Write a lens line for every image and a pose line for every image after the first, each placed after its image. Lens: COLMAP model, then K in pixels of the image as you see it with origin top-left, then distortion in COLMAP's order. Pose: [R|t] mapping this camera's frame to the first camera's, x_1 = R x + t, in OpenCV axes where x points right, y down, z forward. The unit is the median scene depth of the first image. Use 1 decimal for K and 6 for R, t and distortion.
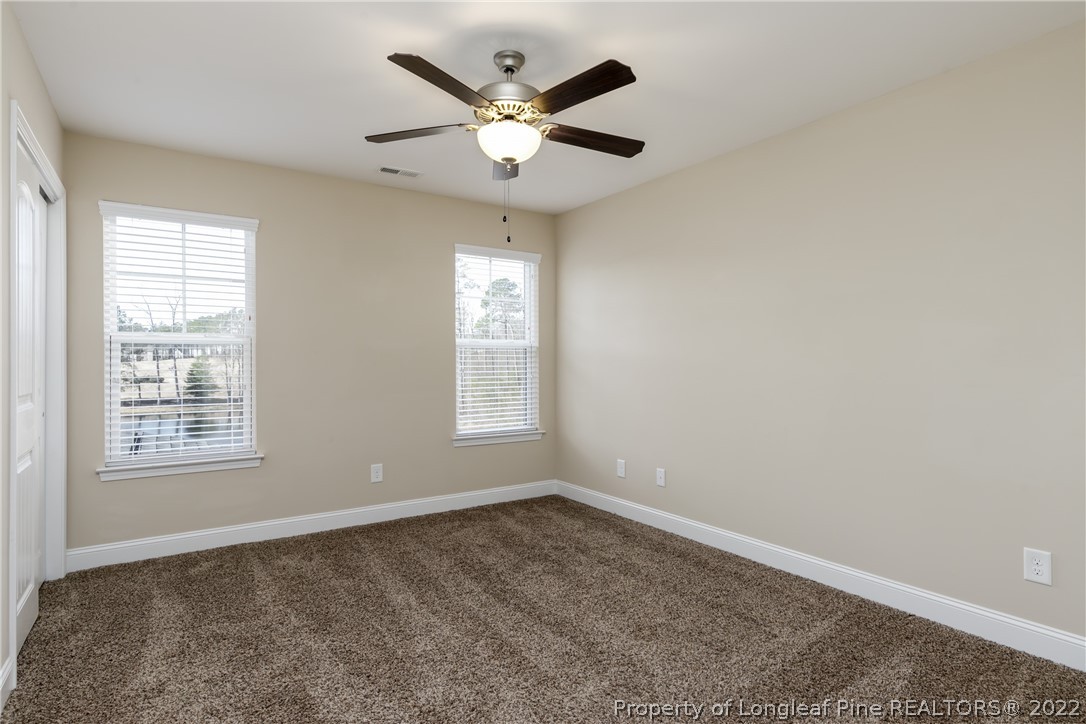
lens RADIAL K [[575.5, 0, 541.8], [0, 575.5, 362.4], [0, 0, 1]] dist [-0.001667, 0.000263]
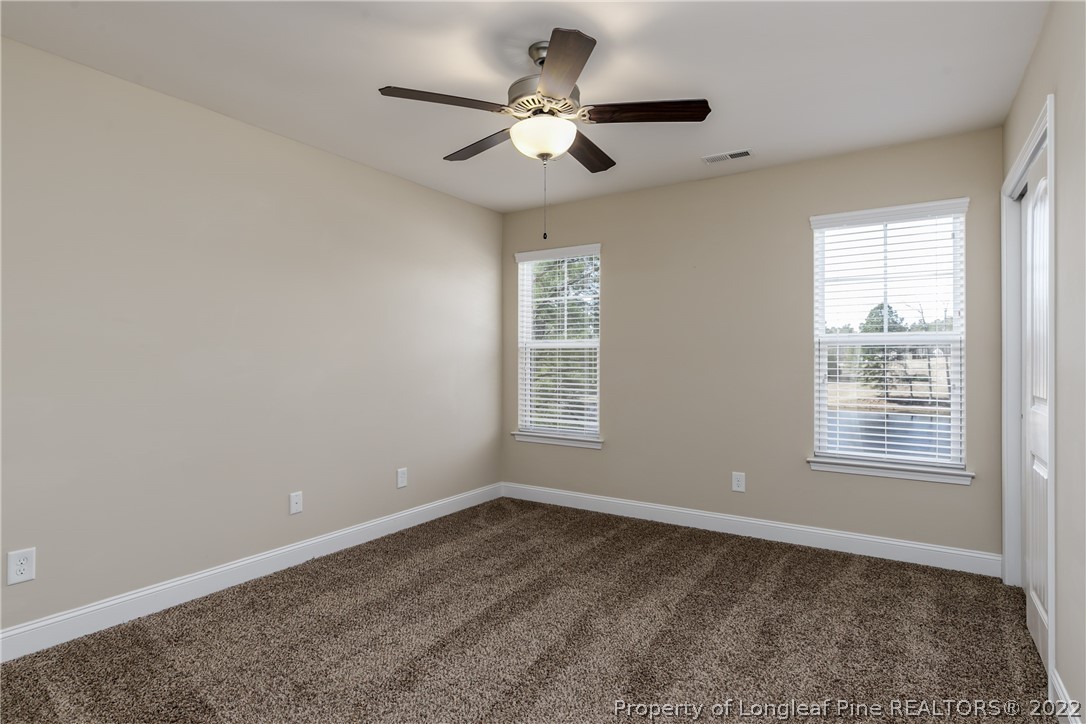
lens RADIAL K [[589.4, 0, 541.5], [0, 589.4, 356.4], [0, 0, 1]] dist [0.026234, 0.000267]
pose [[0.394939, -0.000062, -0.918707, 0.085598], [-0.008874, 0.999953, -0.003882, -0.000632], [0.918664, 0.009686, 0.394920, 0.060208]]
